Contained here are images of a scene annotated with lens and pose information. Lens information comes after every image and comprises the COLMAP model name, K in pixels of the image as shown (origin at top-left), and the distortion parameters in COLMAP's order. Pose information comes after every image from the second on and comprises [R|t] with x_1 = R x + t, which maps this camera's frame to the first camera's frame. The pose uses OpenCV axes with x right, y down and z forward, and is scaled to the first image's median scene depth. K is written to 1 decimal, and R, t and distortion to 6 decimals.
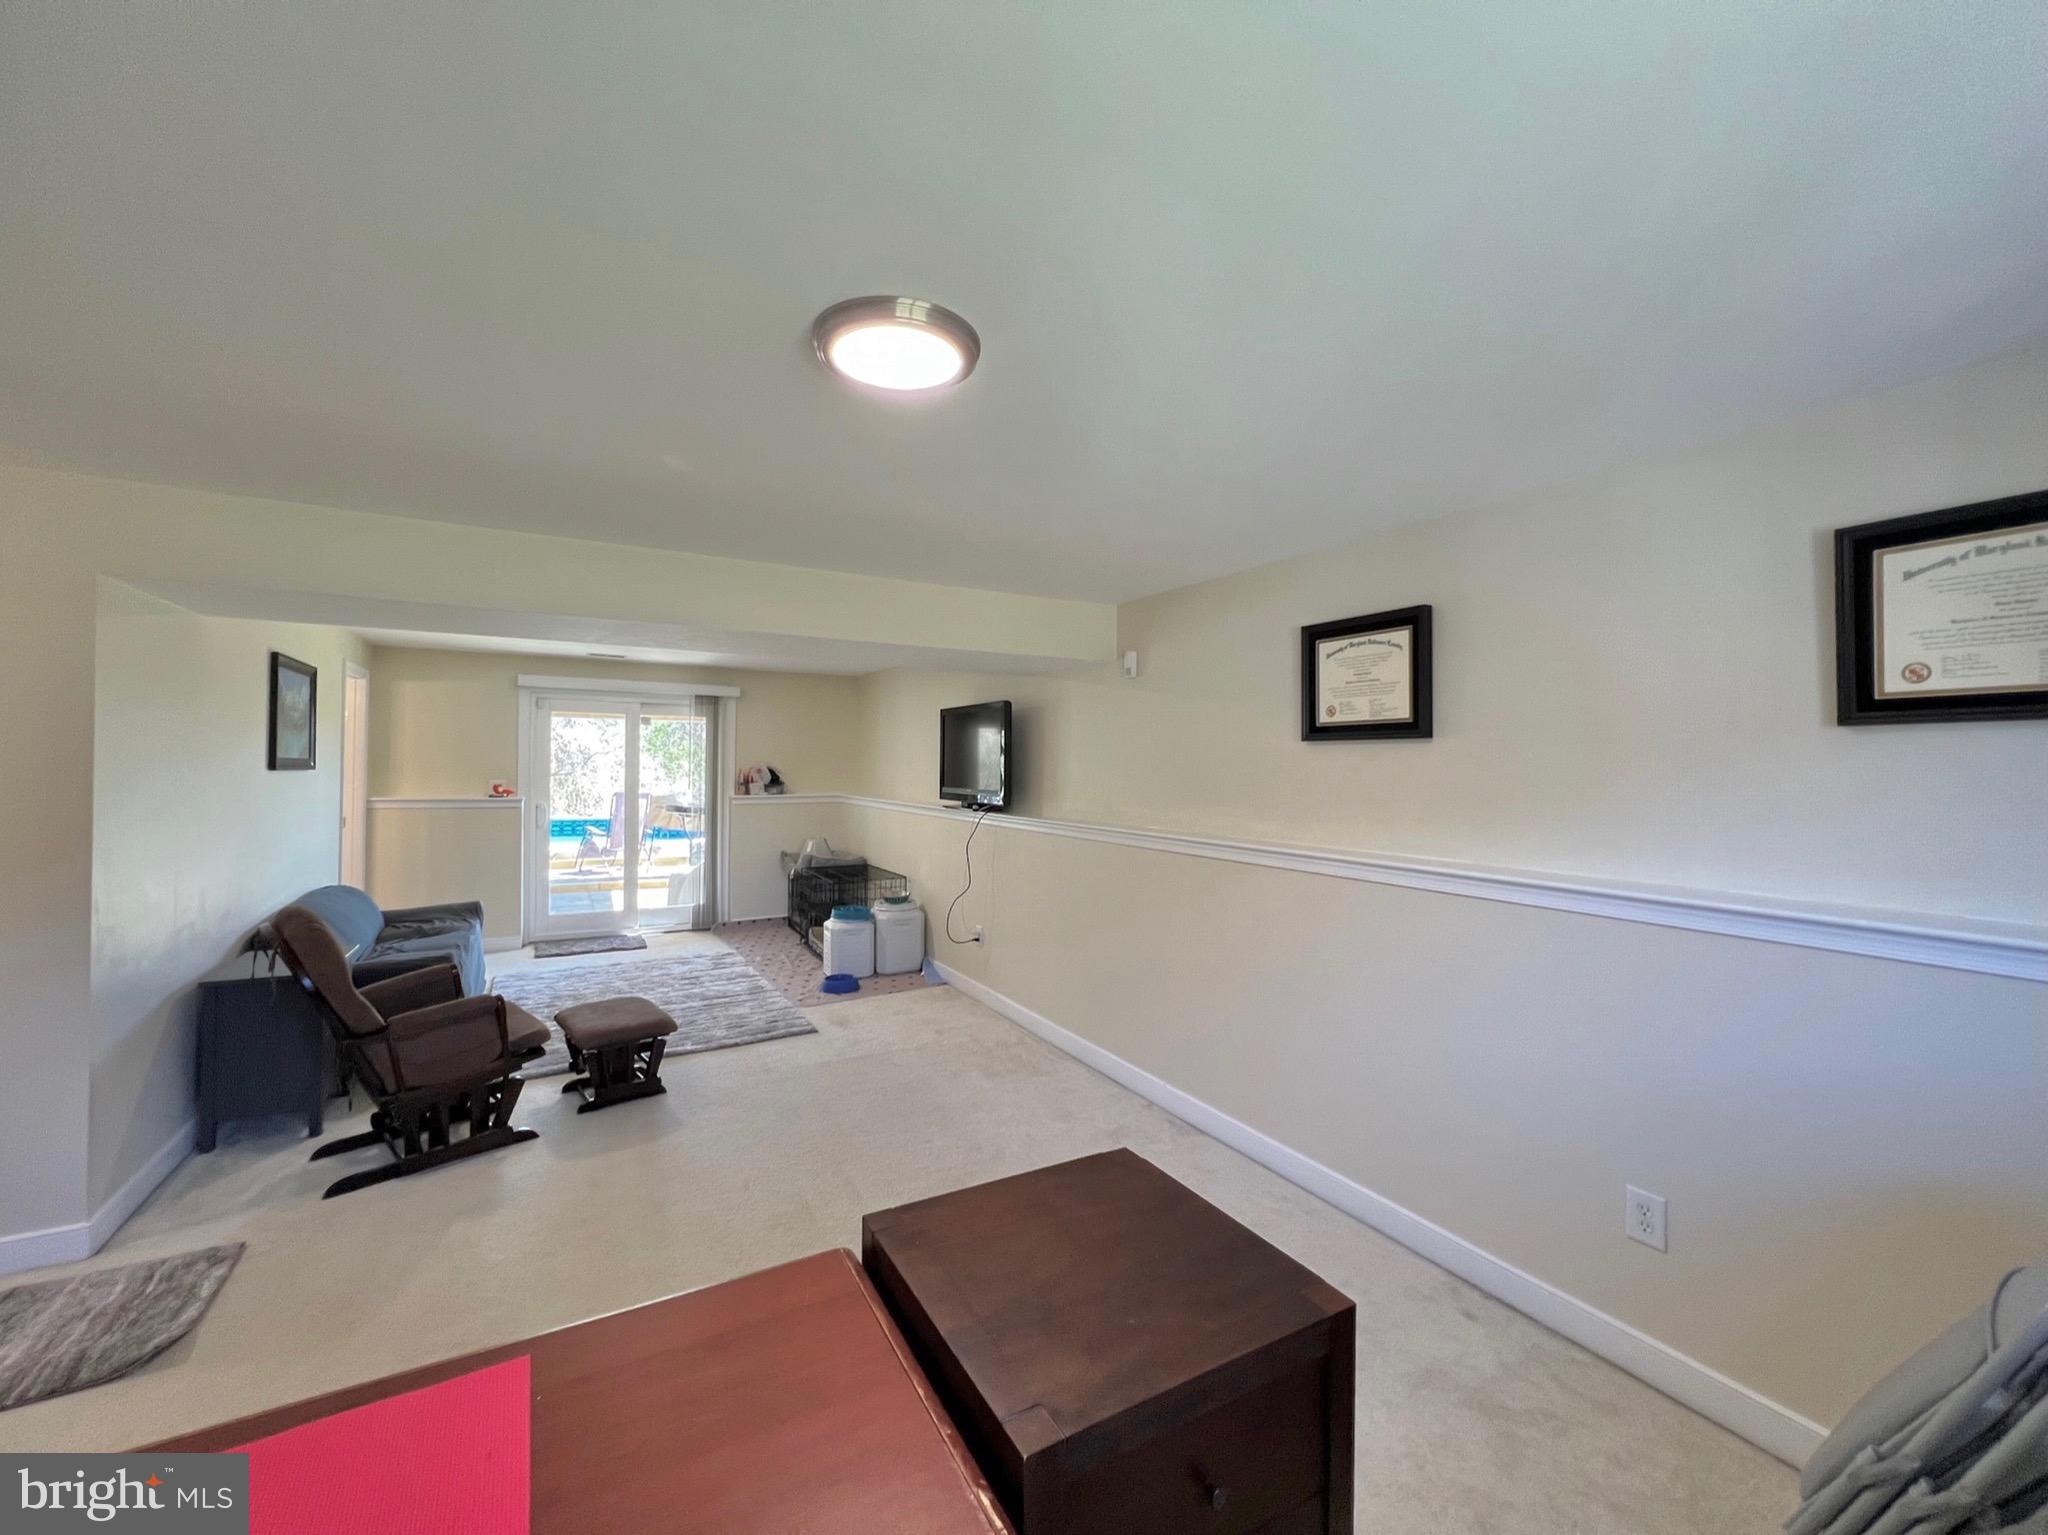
lens RADIAL K [[819.5, 0, 1024.6], [0, 819.5, 764.4], [0, 0, 1]] dist [-0.001531, 0.000212]
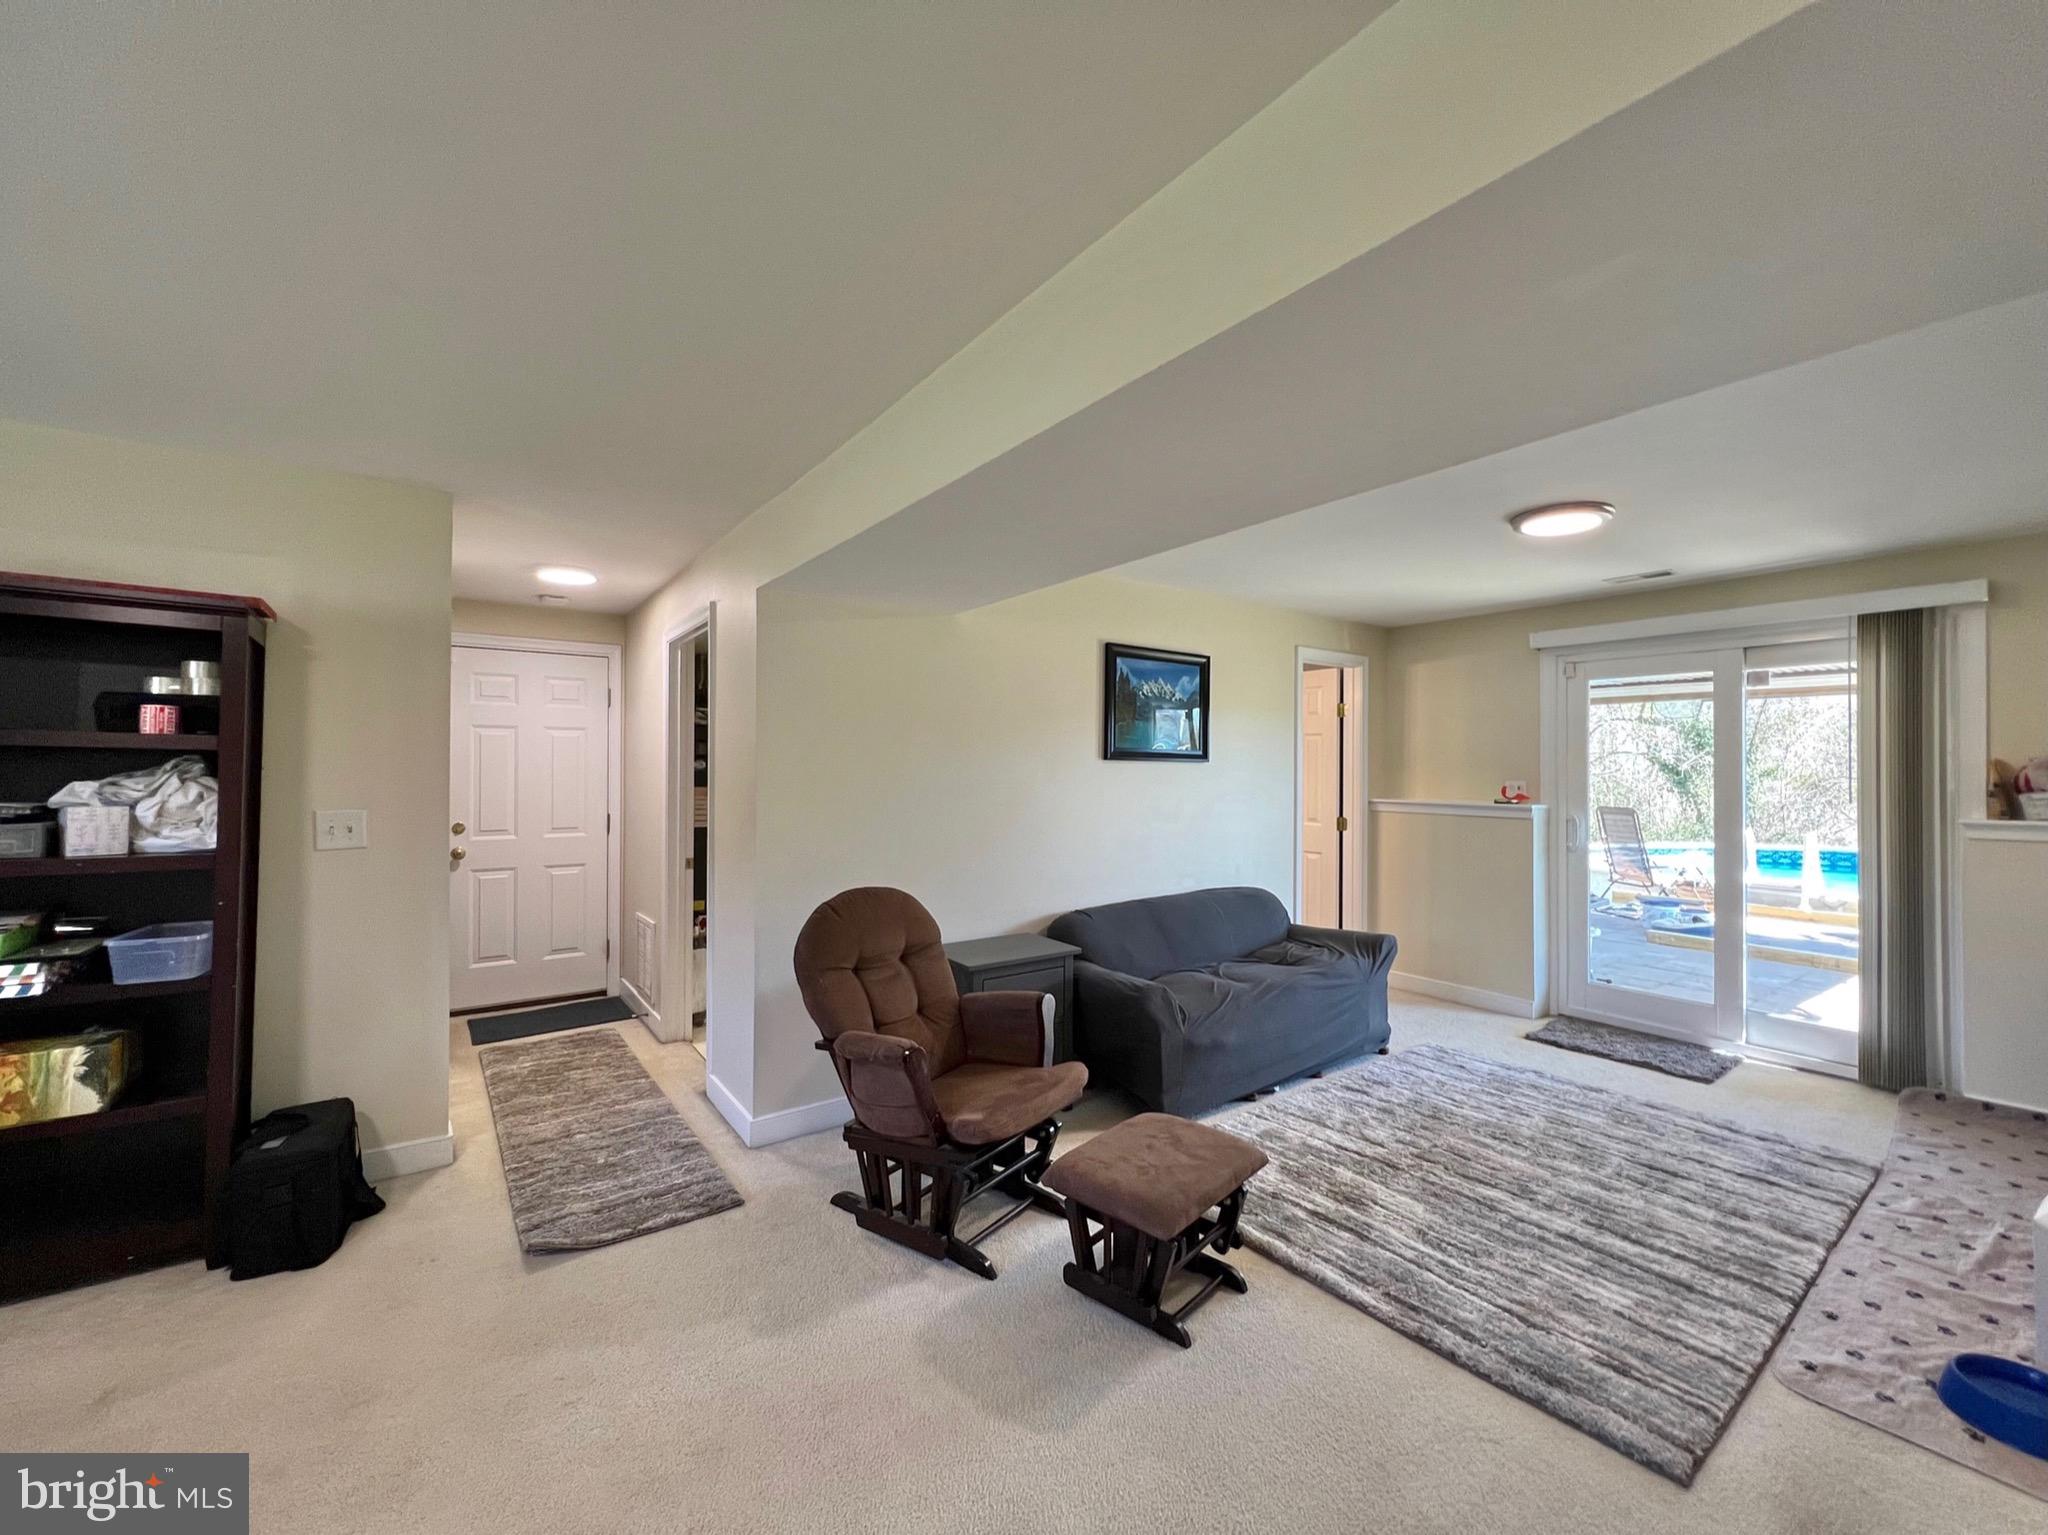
lens RADIAL K [[823.8, 0, 1025.0], [0, 823.8, 765.5], [0, 0, 1]] dist [0.001882, 0.000078]
pose [[0.111154, -0.017083, -0.993656, 0.056631], [-0.003419, 0.999840, -0.017572, 0.023445], [0.993797, 0.005350, 0.111078, 0.561815]]
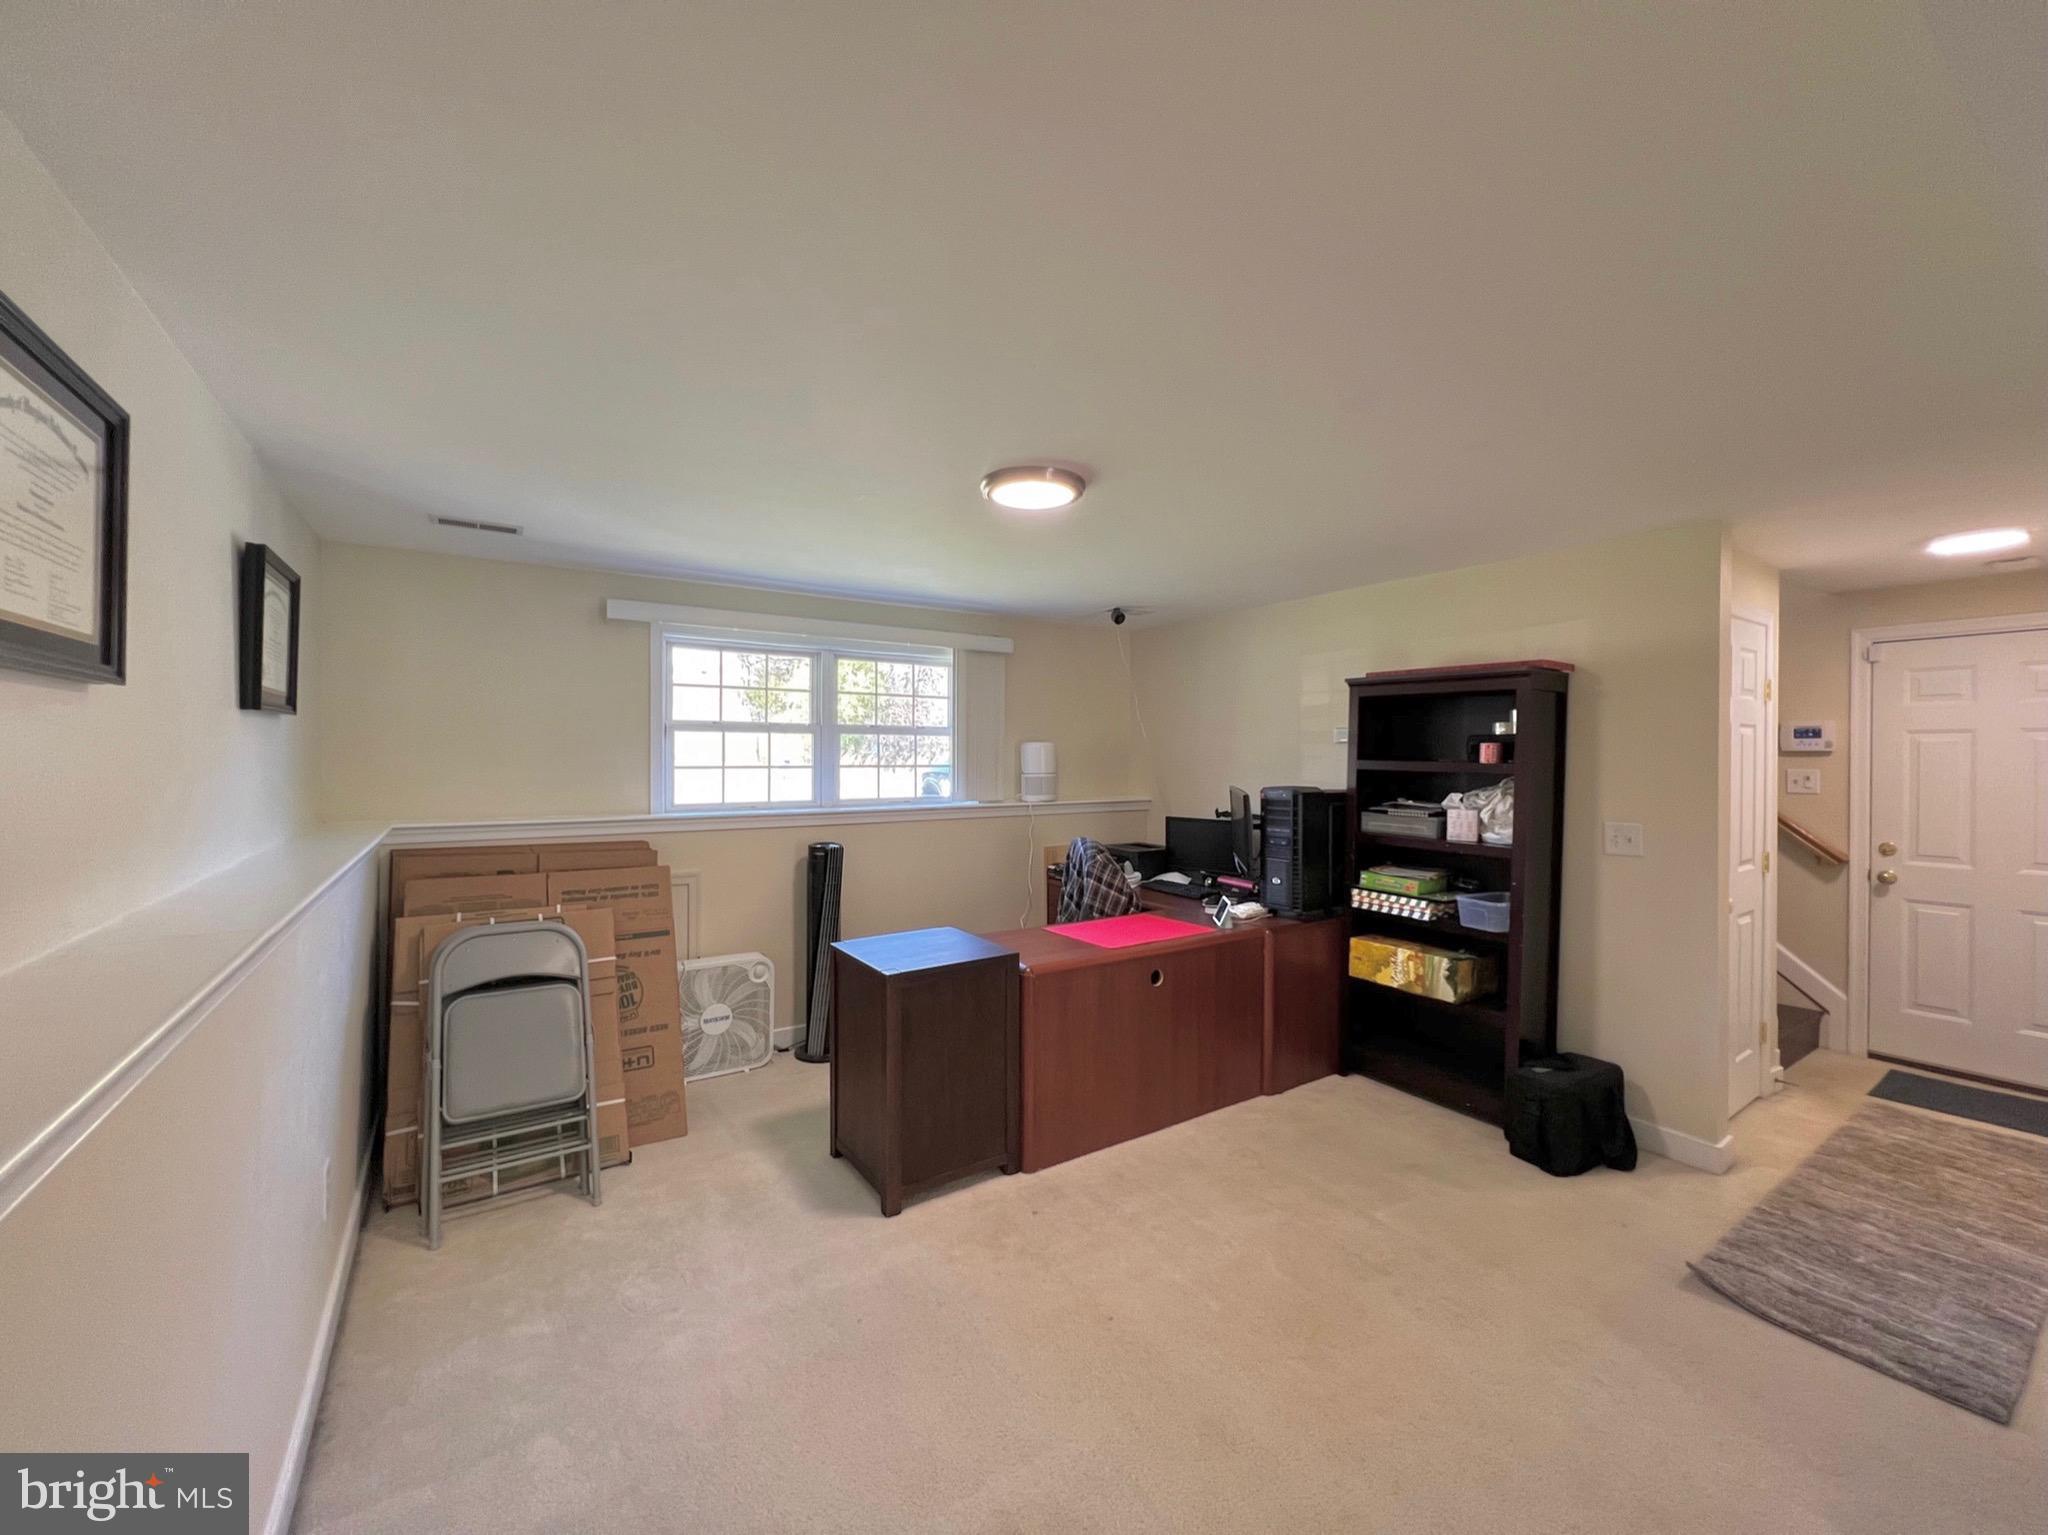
lens RADIAL K [[819.5, 0, 1016.7], [0, 819.5, 761.7], [0, 0, 1]] dist [-0.001531, 0.000212]
pose [[-0.997554, -0.012523, -0.068776, -0.010943], [-0.012969, 0.999898, 0.006032, 0.002158], [0.068693, 0.006909, -0.997614, 0.755750]]
